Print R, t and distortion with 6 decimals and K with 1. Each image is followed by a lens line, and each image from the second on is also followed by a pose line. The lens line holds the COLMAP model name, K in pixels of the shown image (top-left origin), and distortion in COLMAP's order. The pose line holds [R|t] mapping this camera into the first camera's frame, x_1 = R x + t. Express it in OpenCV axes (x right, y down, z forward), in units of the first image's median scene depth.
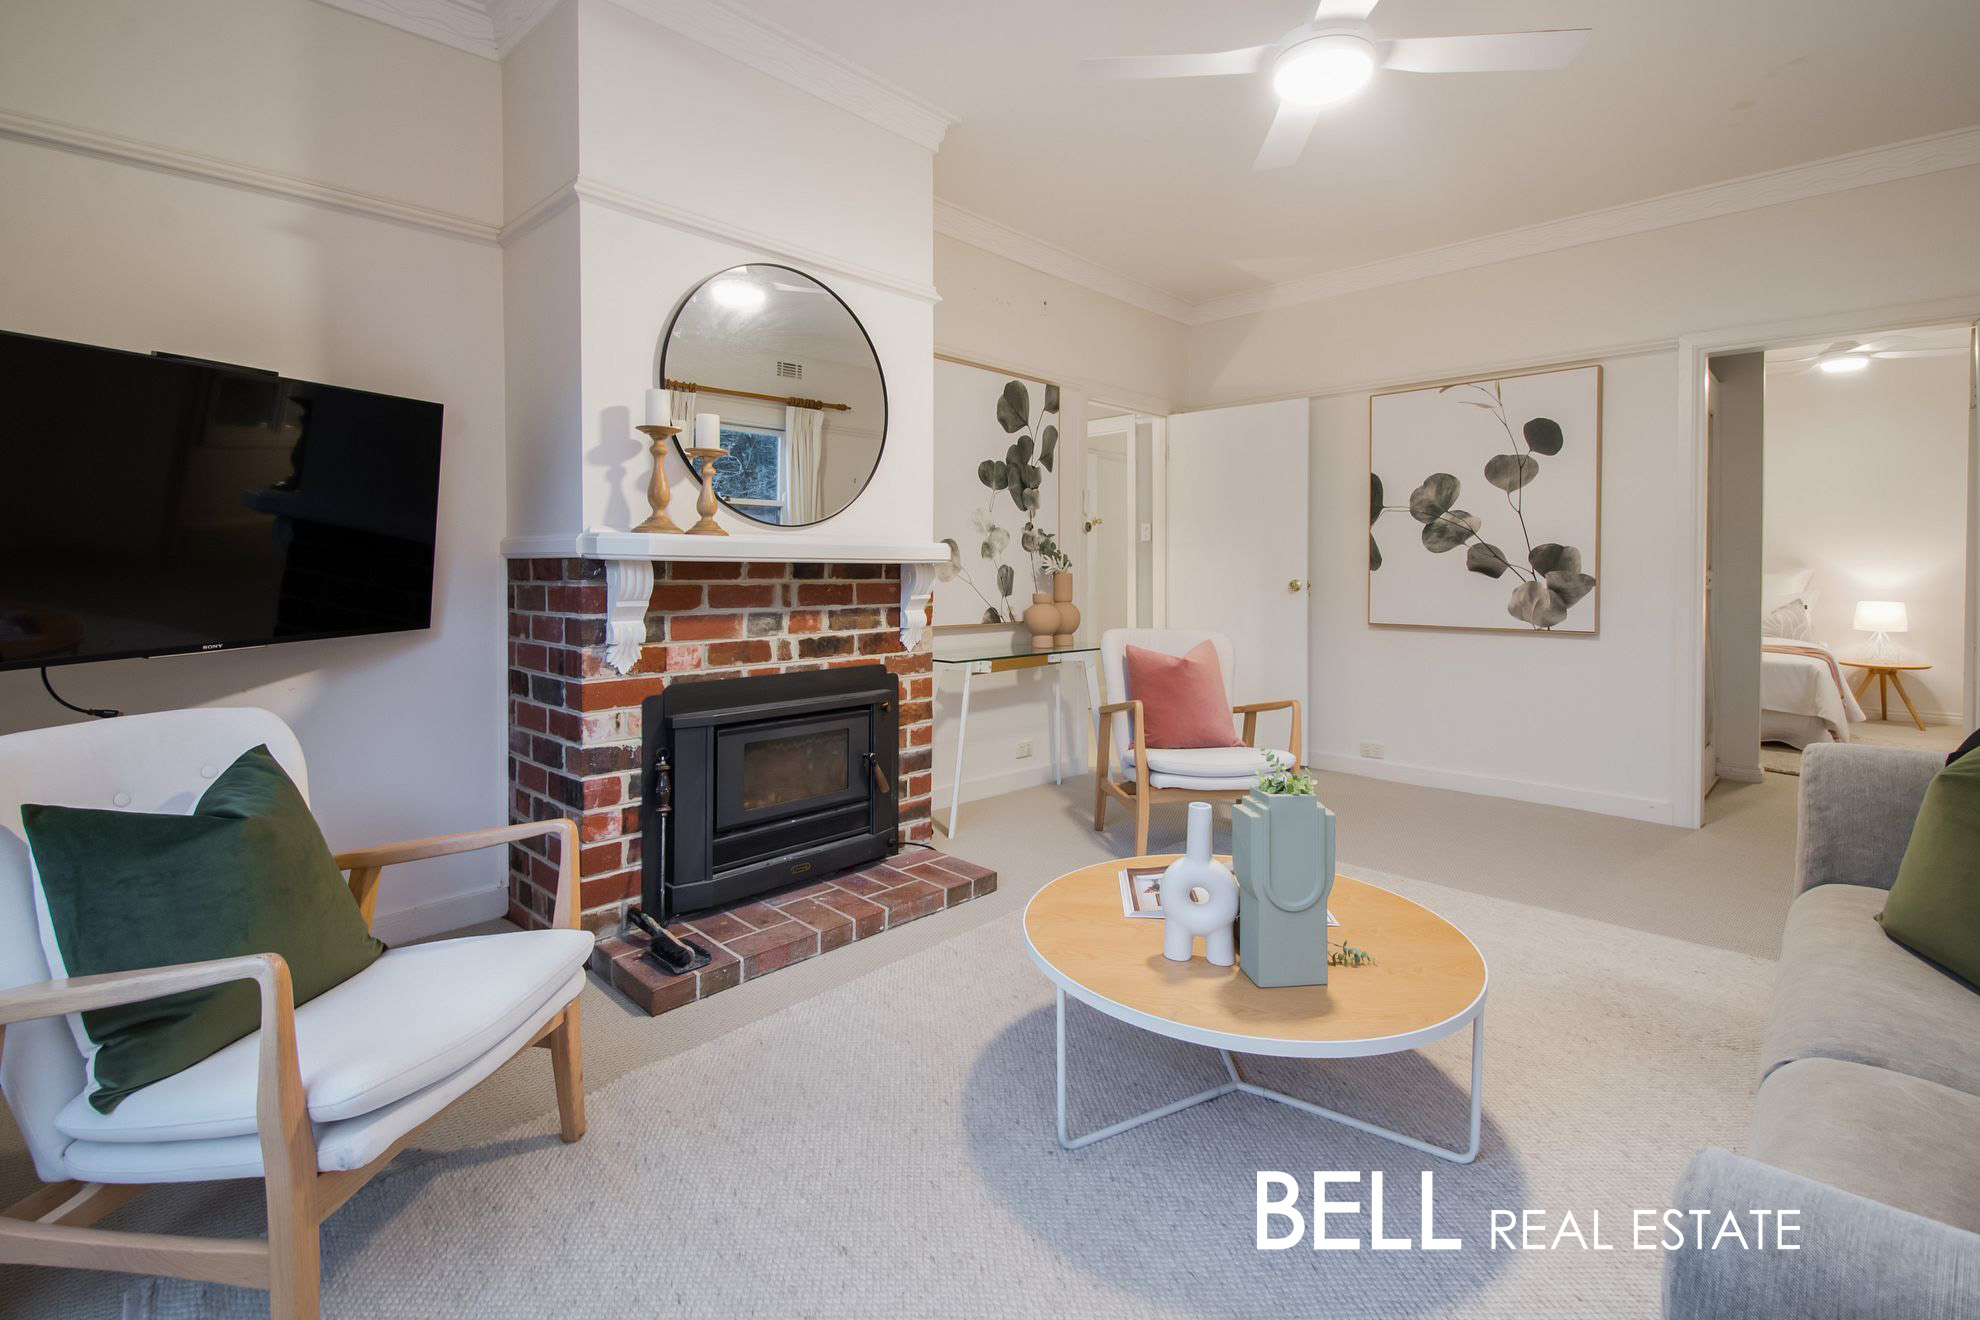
lens RADIAL K [[874.9, 0, 988.4], [0, 874.9, 601.3], [0, 0, 1]] dist [0.040141, -0.025954]
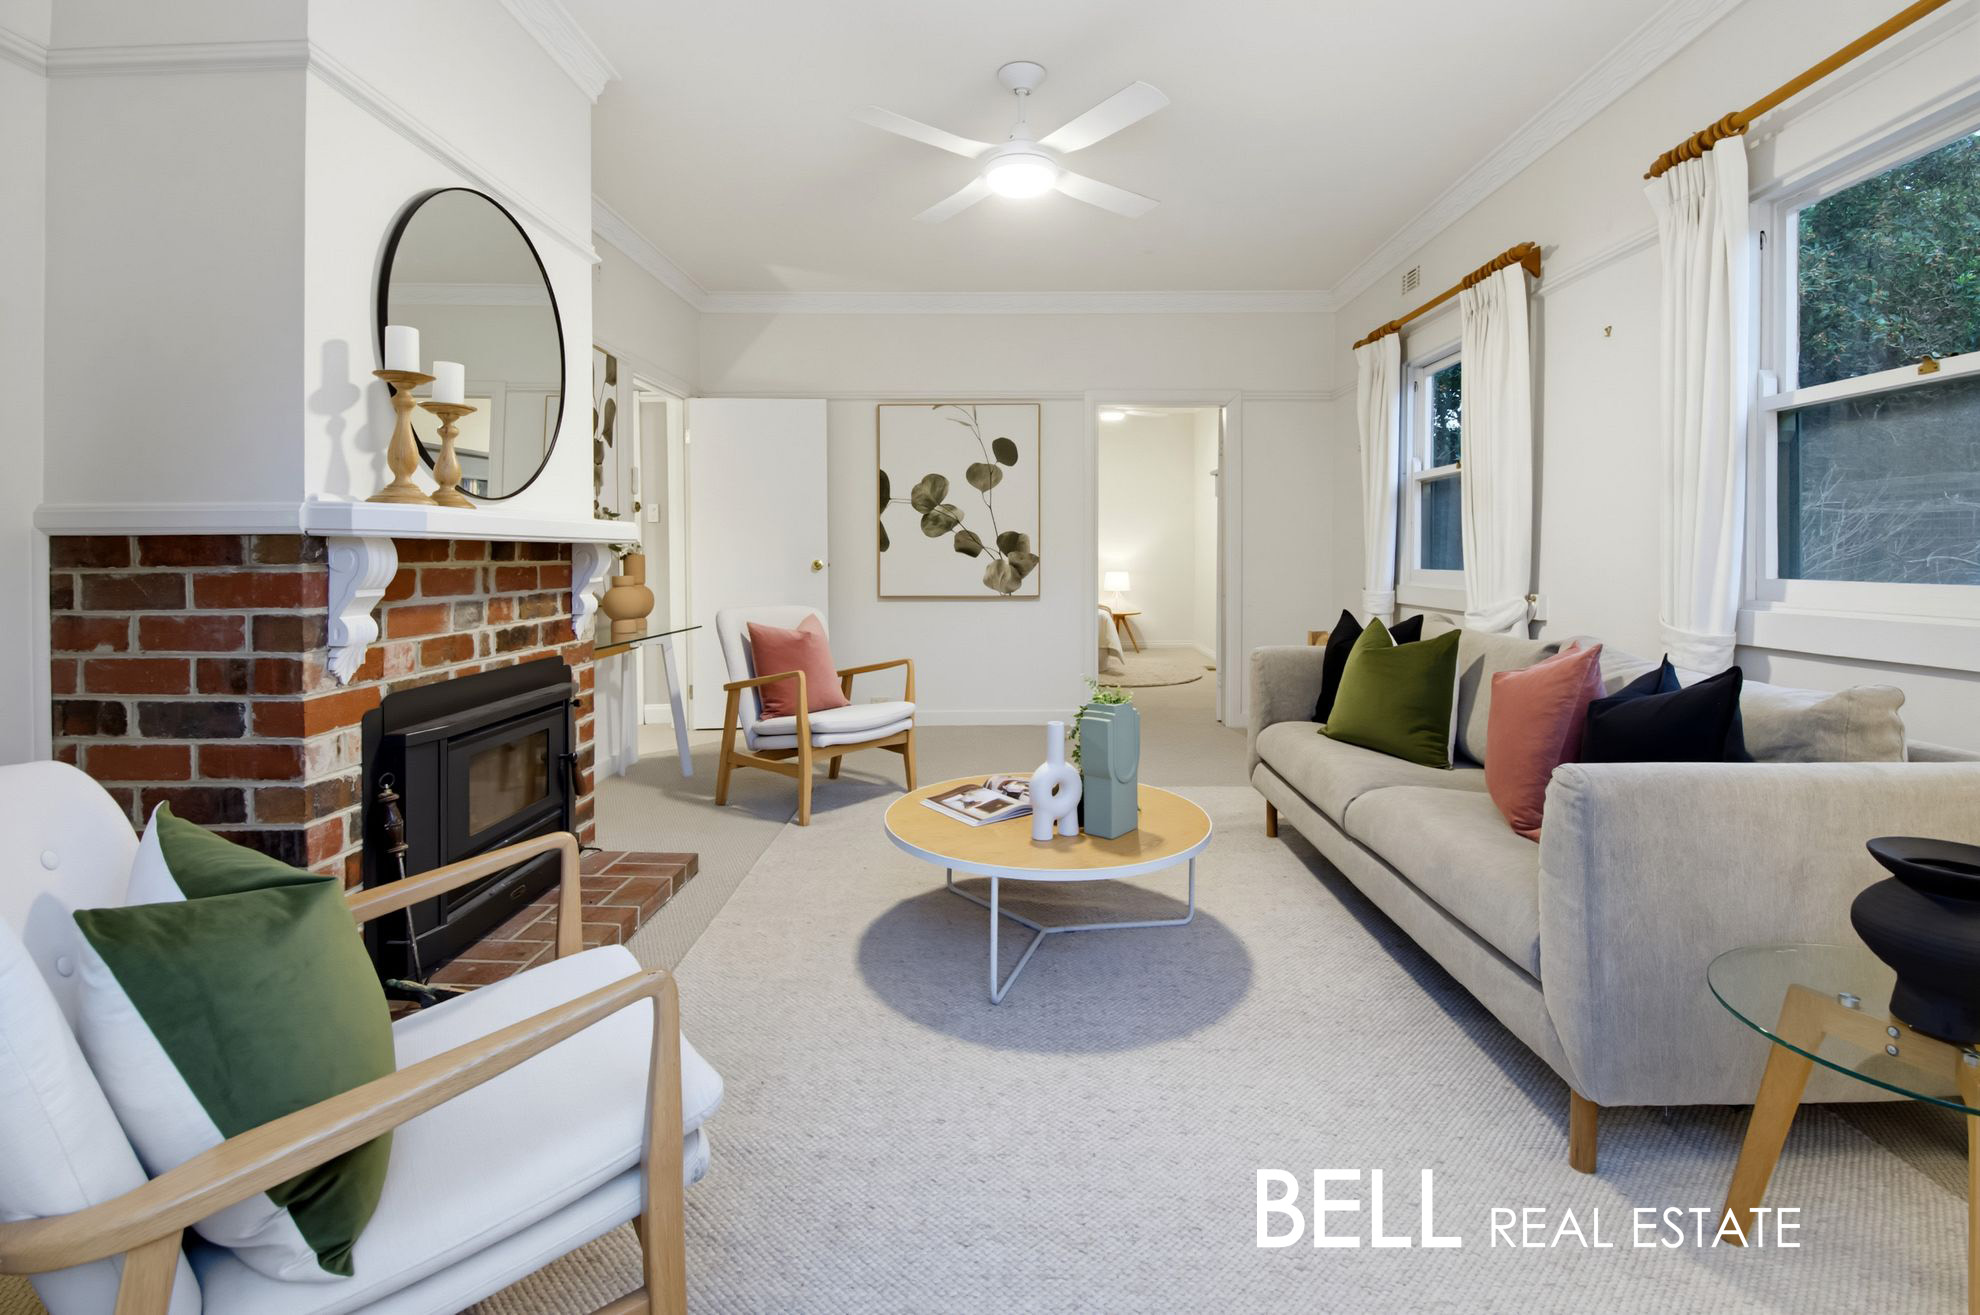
lens RADIAL K [[887.5, 0, 967.8], [0, 887.5, 588.5], [0, 0, 1]] dist [0.020038, -0.016737]
pose [[0.748885, -0.028754, 0.662076, -0.446963], [0.025356, 0.999570, 0.014731, 0.000329], [-0.662215, 0.005756, 0.749292, 0.038505]]
